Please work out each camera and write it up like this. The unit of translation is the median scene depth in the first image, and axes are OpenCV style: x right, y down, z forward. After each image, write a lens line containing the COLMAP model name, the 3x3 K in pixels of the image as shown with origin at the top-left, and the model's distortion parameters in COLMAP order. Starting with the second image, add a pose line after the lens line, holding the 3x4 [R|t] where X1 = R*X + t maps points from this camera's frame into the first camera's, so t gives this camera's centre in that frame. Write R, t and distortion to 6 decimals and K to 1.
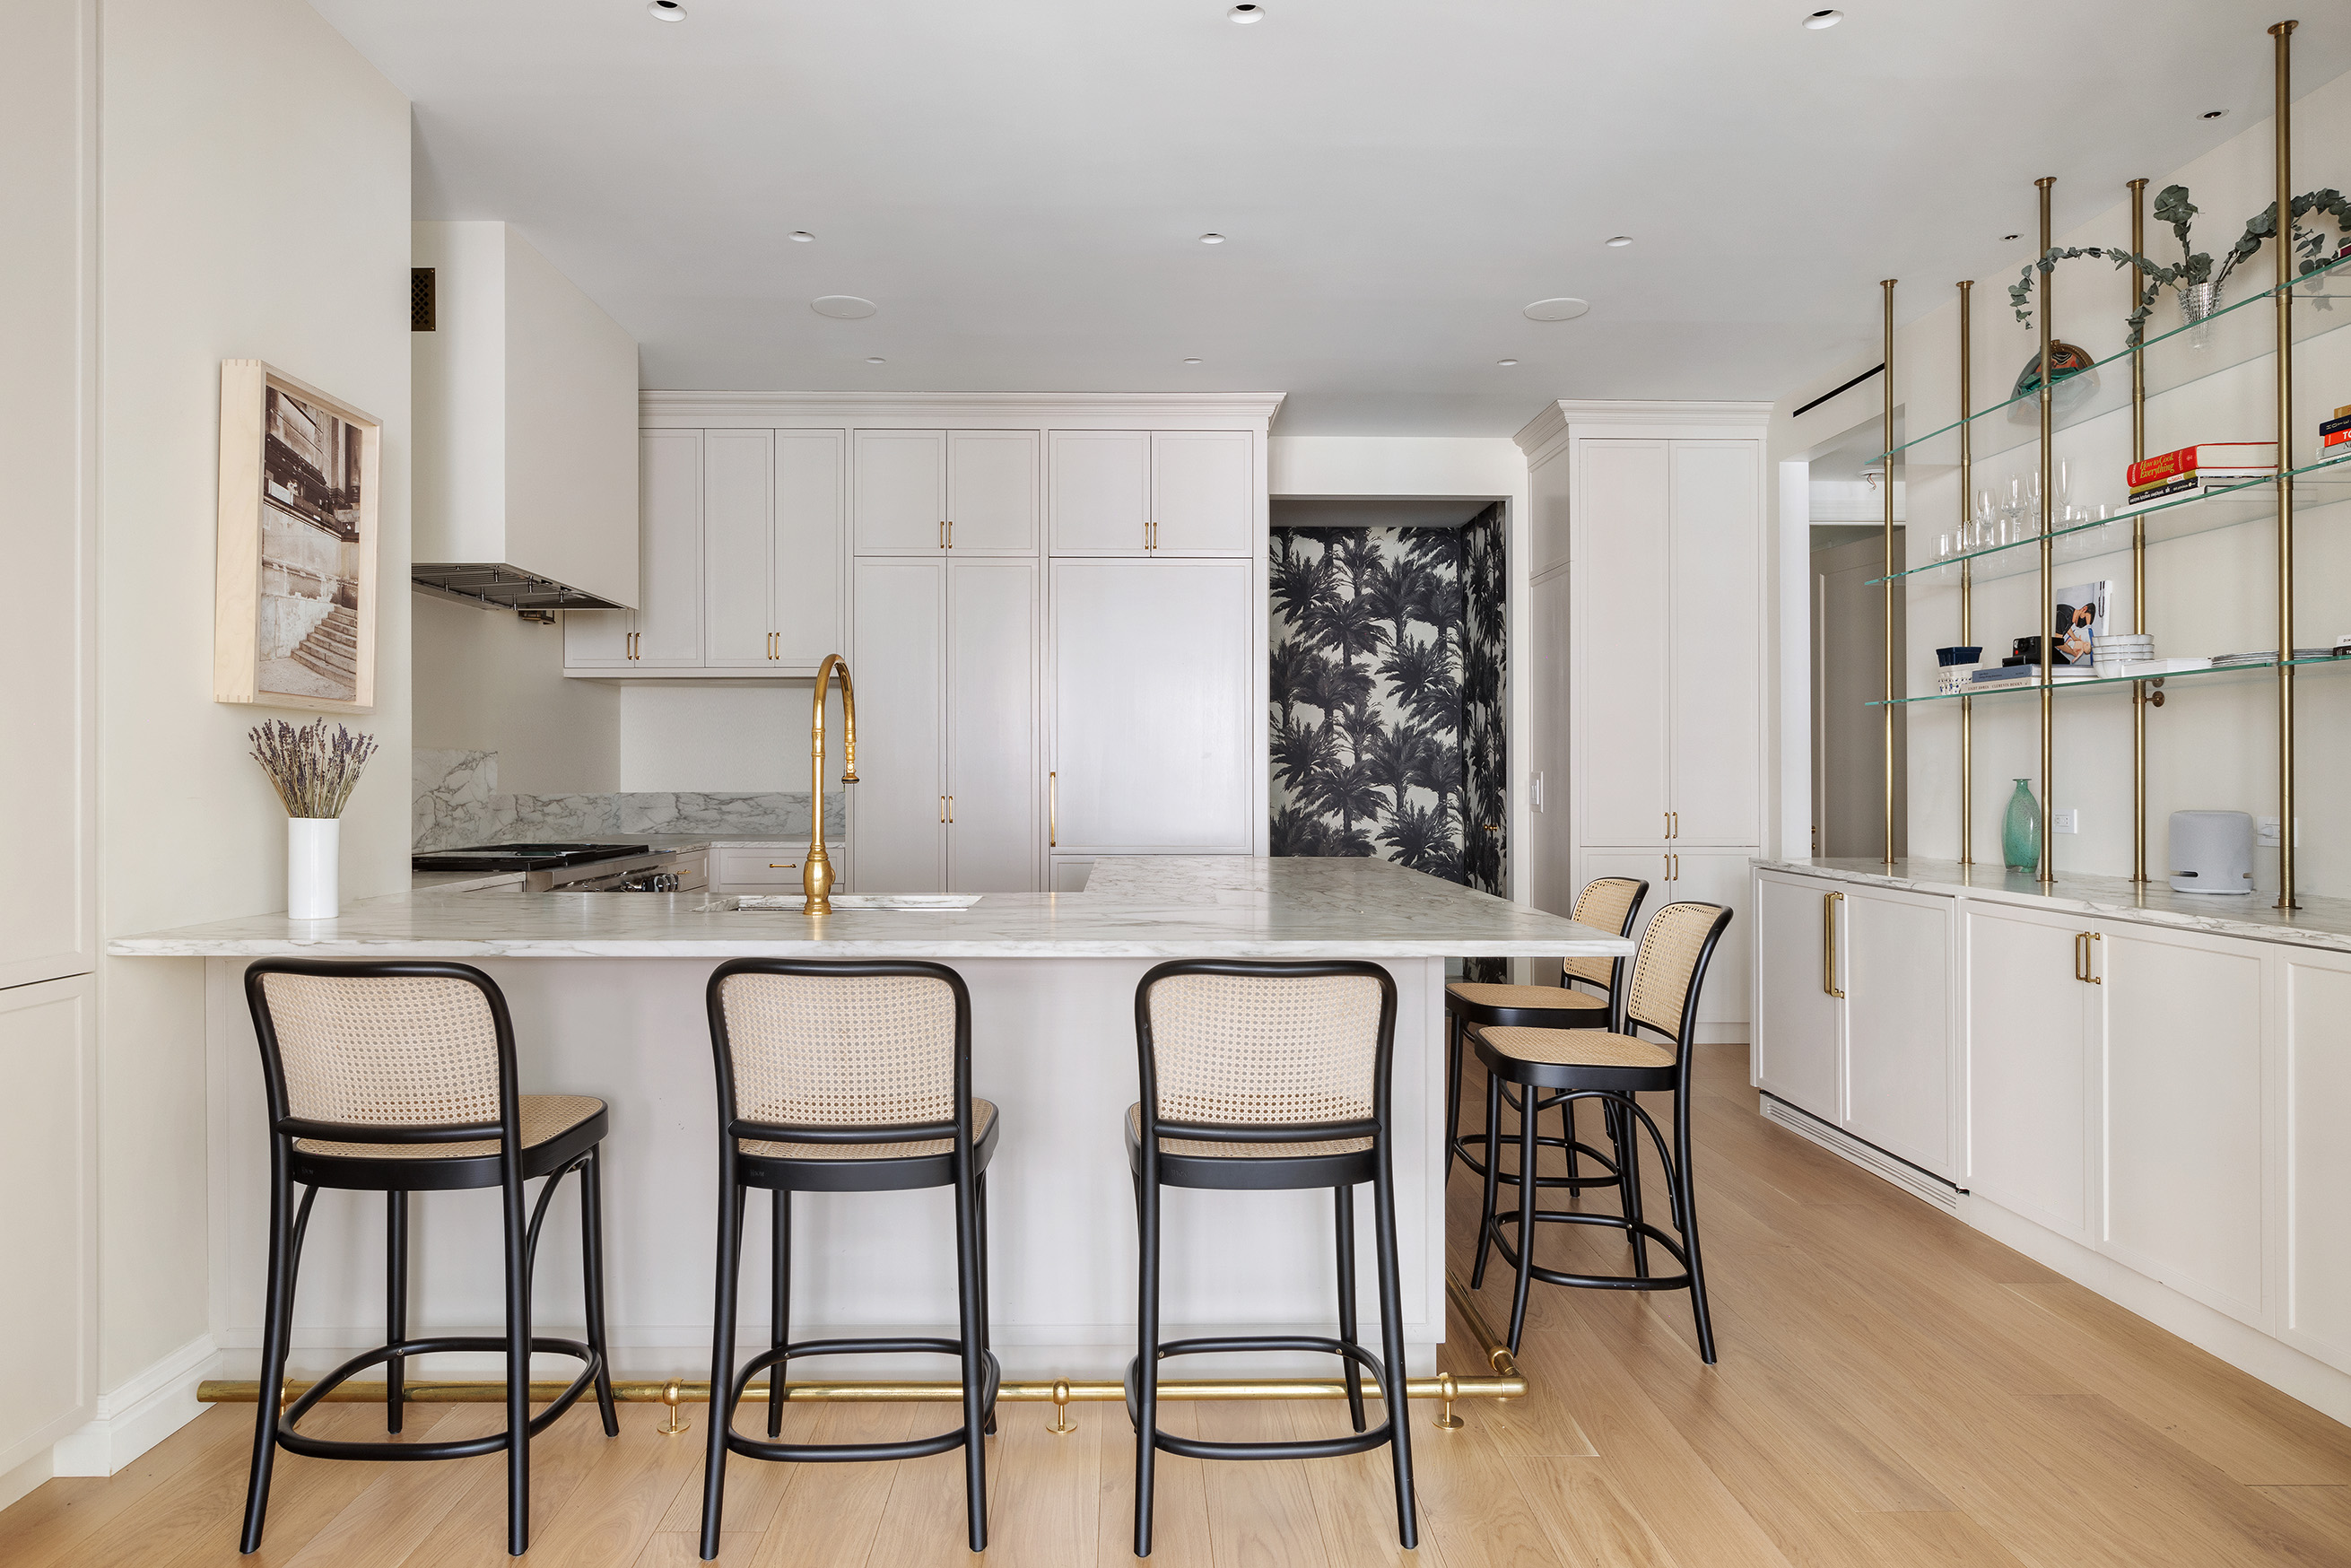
lens RADIAL K [[1405.2, 0, 1181.3], [0, 1405.2, 790.0], [0, 0, 1]] dist [0.016000, -0.002474]
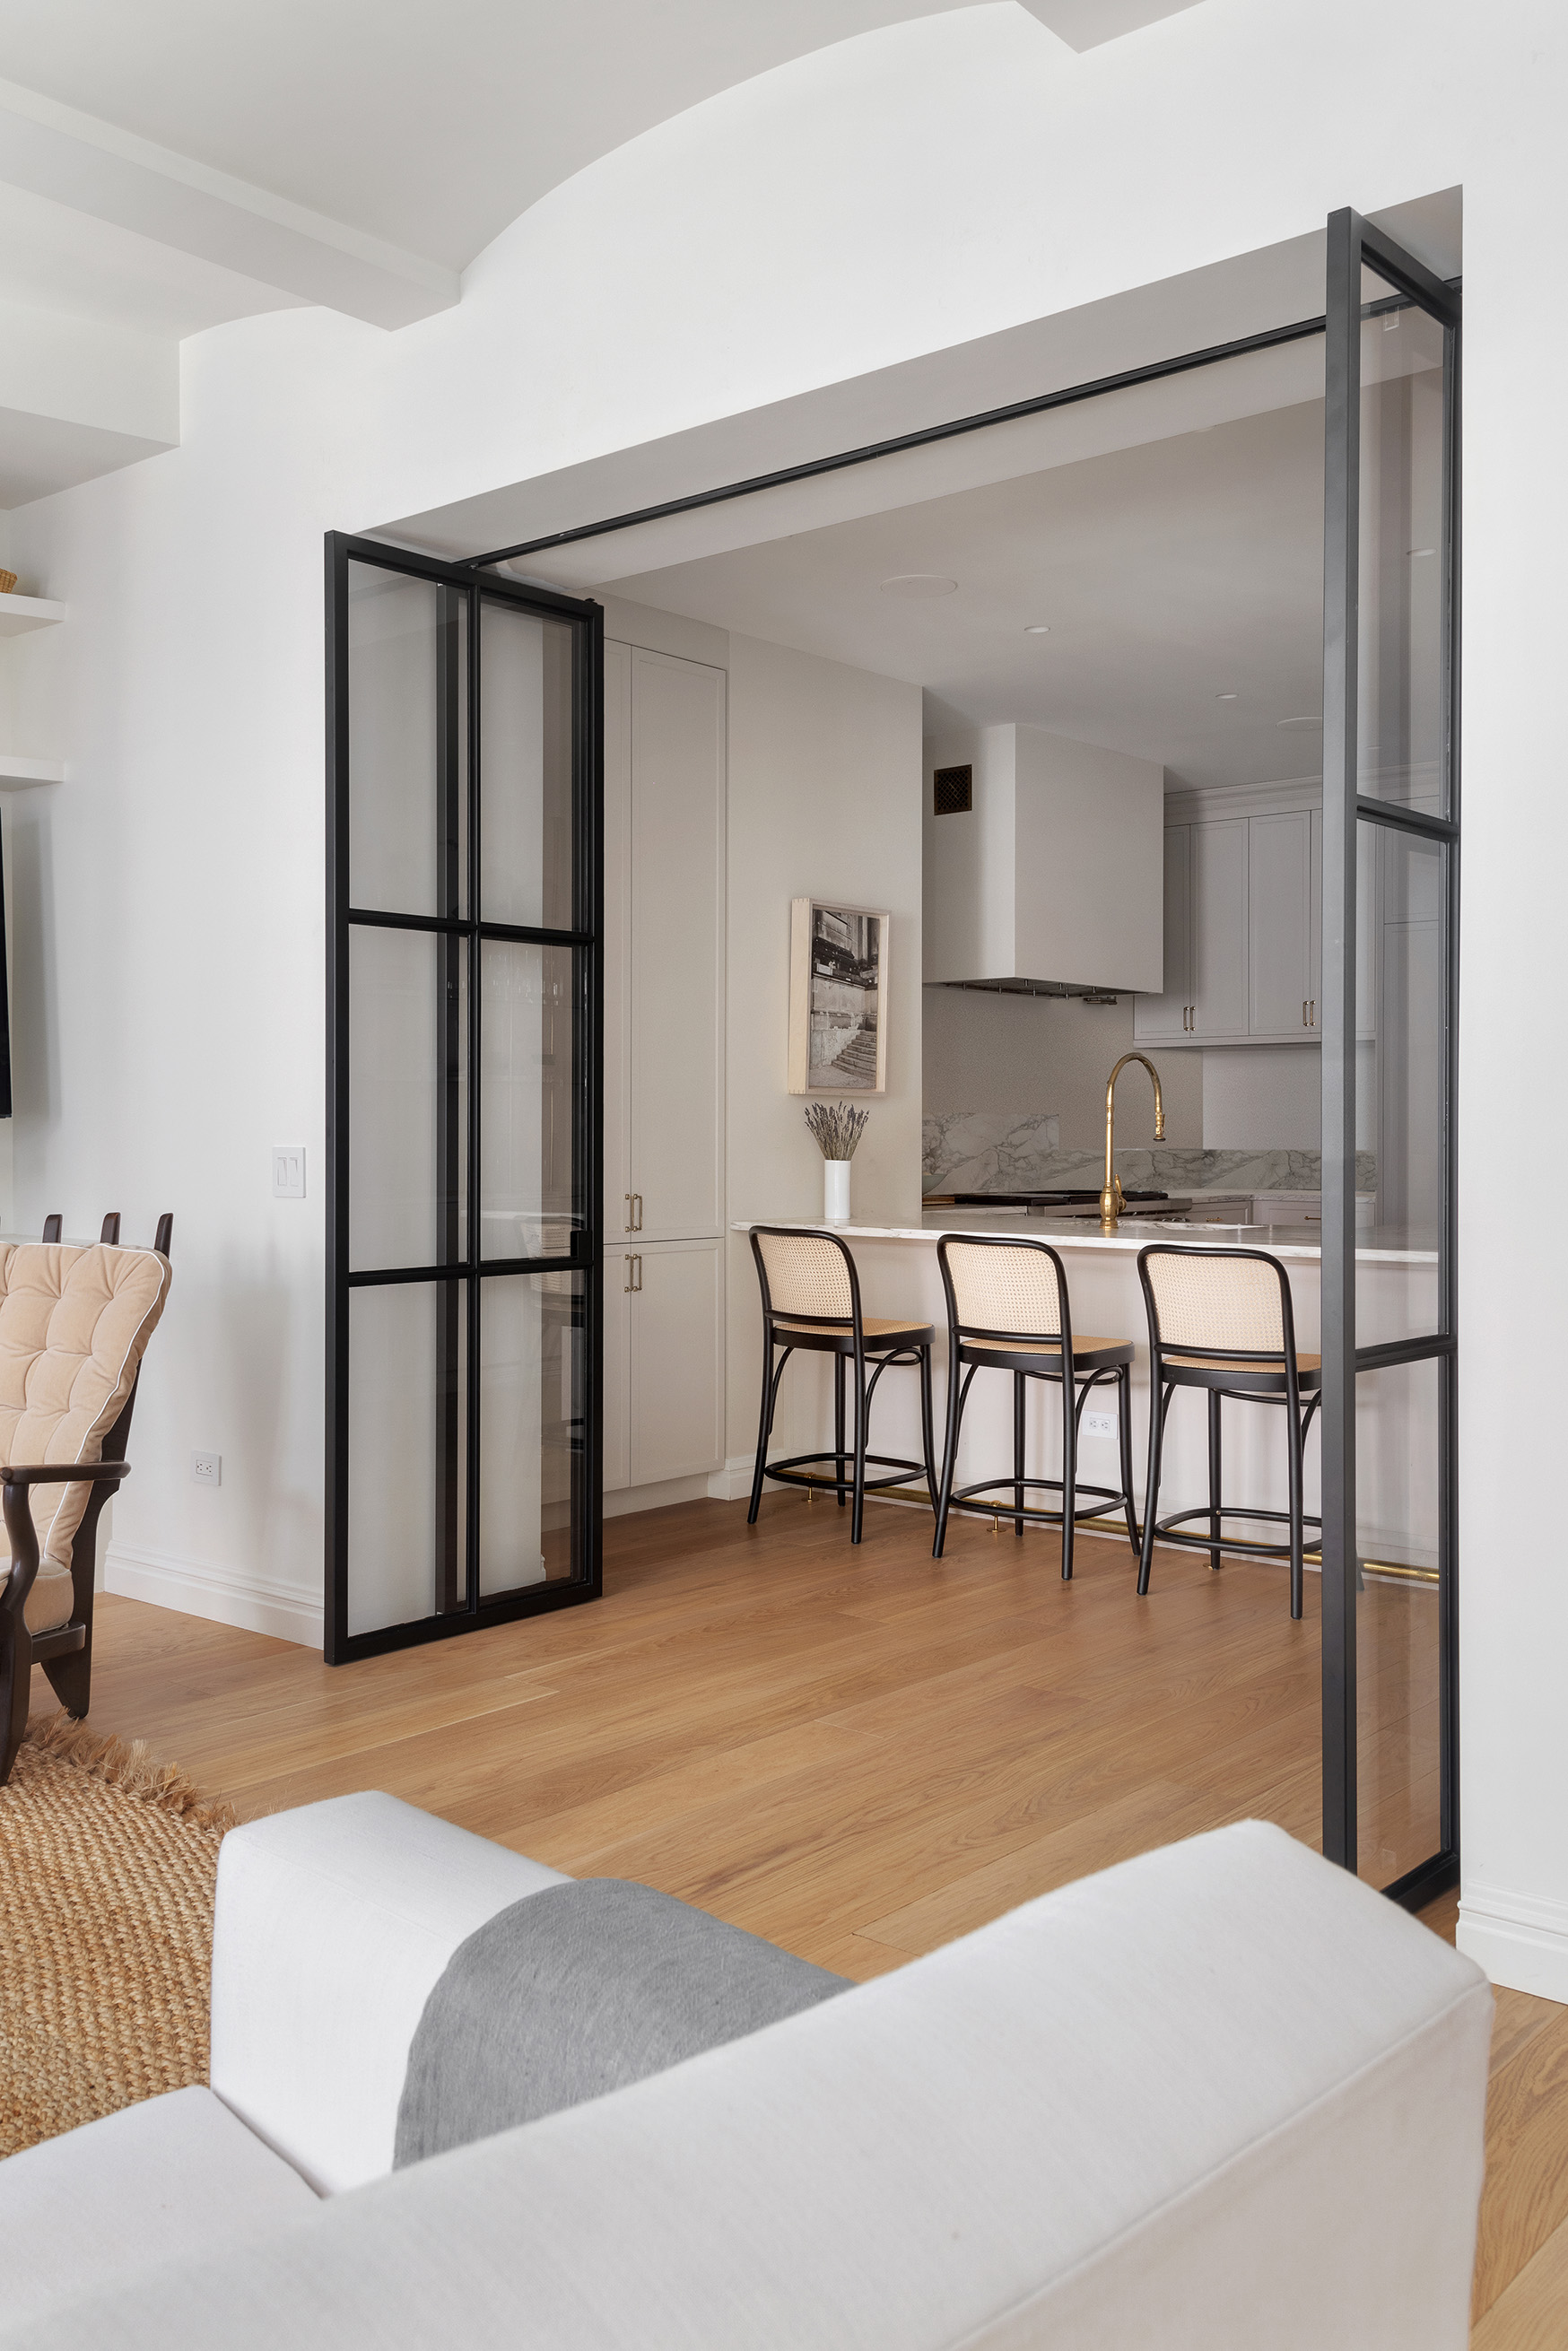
lens RADIAL K [[1933.2, 0, 785.0], [0, 1933.2, 1165.7], [0, 0, 1]] dist [0.004583, 0.000214]
pose [[0.718136, 0.016617, -0.695705, 0.925491], [-0.010158, 0.999859, 0.013396, -0.004955], [0.695829, -0.002553, 0.718203, -0.683921]]
